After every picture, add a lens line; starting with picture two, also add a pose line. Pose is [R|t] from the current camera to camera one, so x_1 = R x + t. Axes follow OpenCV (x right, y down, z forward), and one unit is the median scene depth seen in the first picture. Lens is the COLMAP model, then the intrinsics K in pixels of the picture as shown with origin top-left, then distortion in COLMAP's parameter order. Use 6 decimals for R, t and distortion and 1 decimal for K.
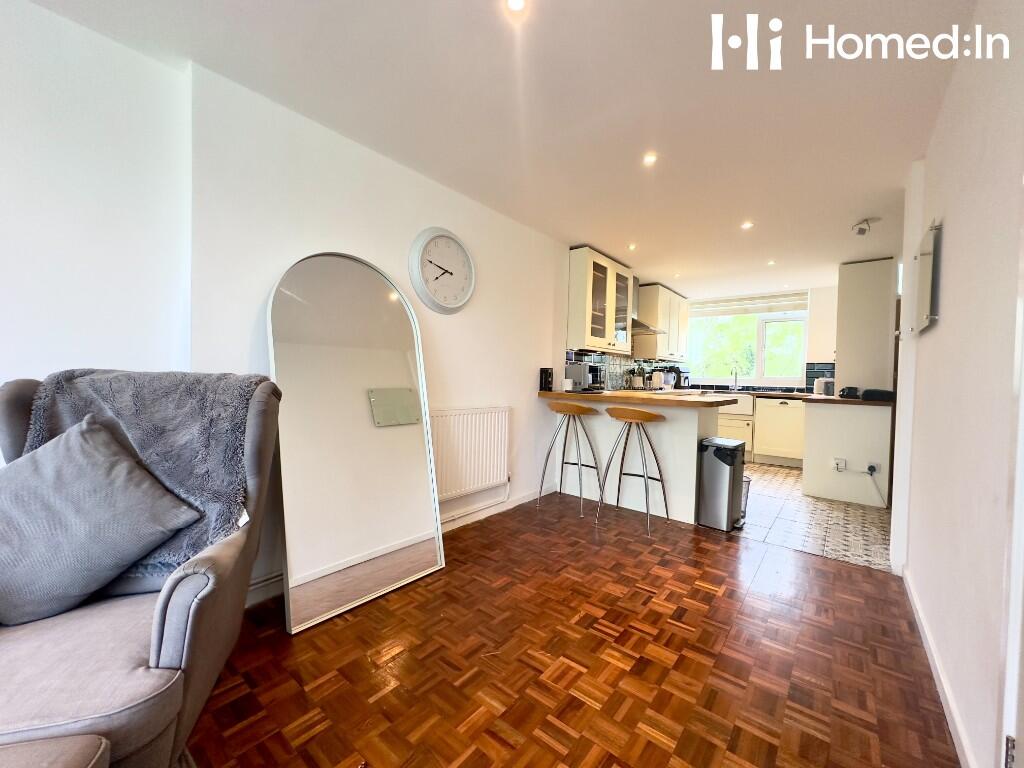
lens RADIAL K [[405.2, 0, 512.0], [0, 405.2, 384.0], [0, 0, 1]] dist [0.000209, -0.000444]
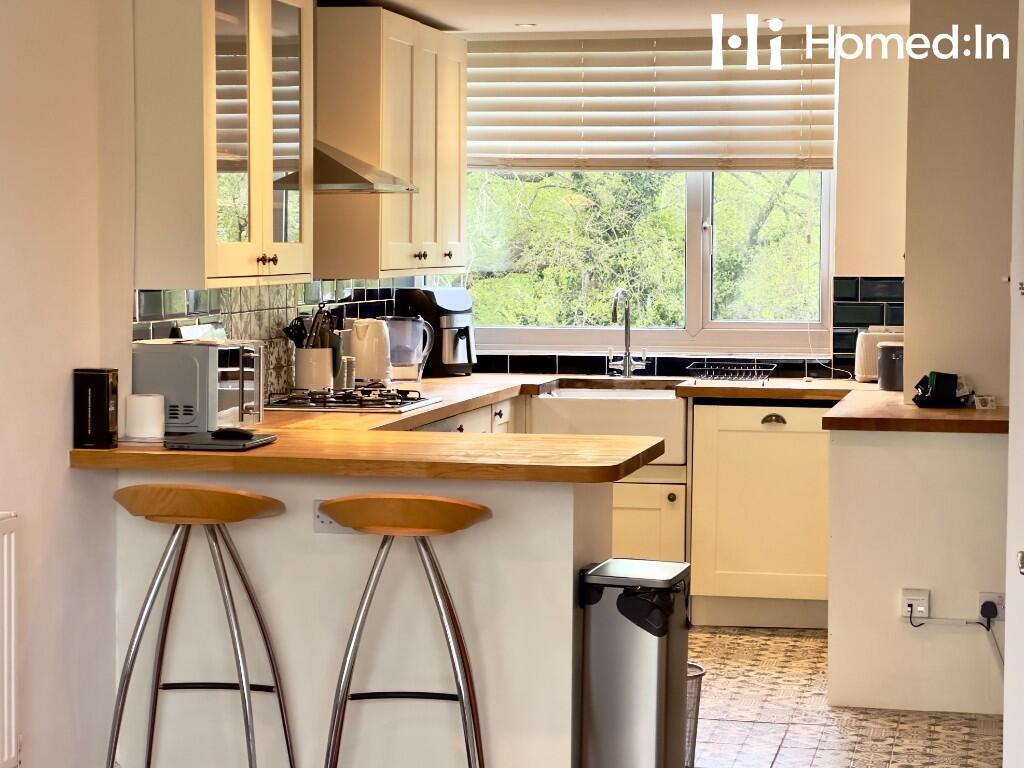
lens RADIAL K [[2324.2, 0, 512.0], [0, 2324.2, 384.0], [0, 0, 1]] dist [0.095533, 0.512550]
pose [[0.883797, -0.047793, 0.465423, -0.410180], [0.025307, 0.998196, 0.054447, -0.106396], [-0.467186, -0.036341, 0.883412, -0.586647]]
